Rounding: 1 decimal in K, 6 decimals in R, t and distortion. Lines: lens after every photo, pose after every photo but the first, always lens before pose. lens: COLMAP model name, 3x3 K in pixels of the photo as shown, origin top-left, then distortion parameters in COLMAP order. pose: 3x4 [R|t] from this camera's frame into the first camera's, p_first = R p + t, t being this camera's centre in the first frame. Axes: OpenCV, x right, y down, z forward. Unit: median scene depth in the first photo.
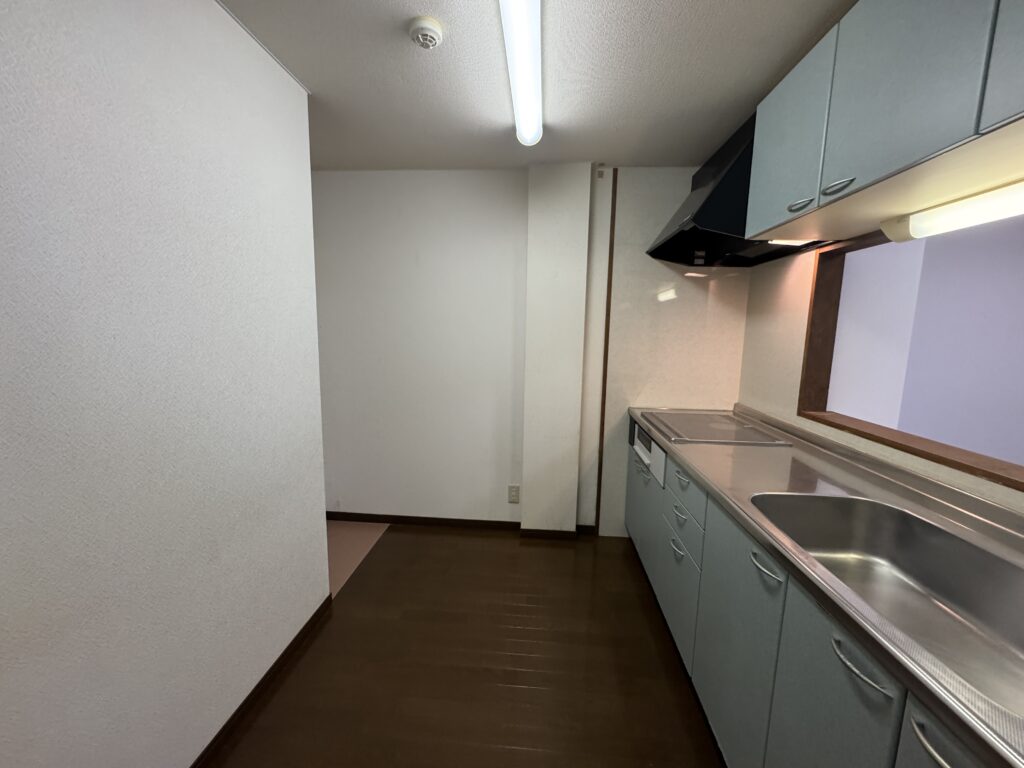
lens RADIAL K [[408.6, 0, 513.0], [0, 408.6, 384.3], [0, 0, 1]] dist [-0.001291, 0.000190]
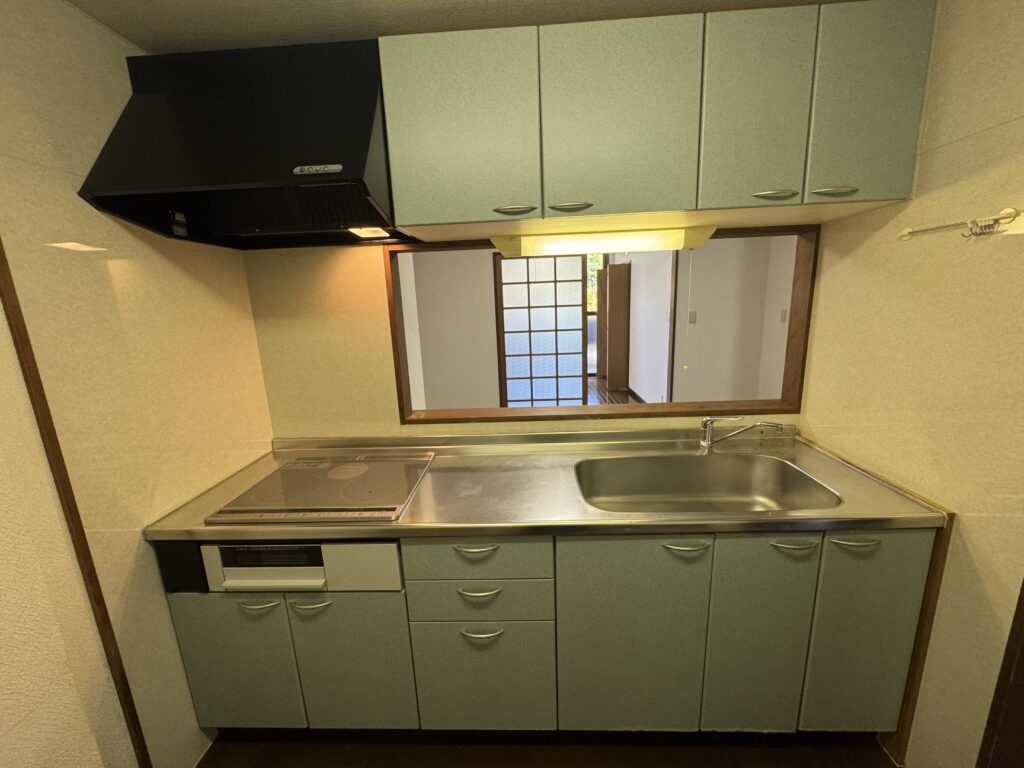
lens RADIAL K [[408.6, 0, 511.8], [0, 408.6, 384.5], [0, 0, 1]] dist [-0.001291, 0.000190]
pose [[-0.038511, -0.222516, 0.974168, -0.164435], [0.175401, 0.958250, 0.225814, -0.143734], [-0.983744, 0.179567, 0.002126, 0.583961]]
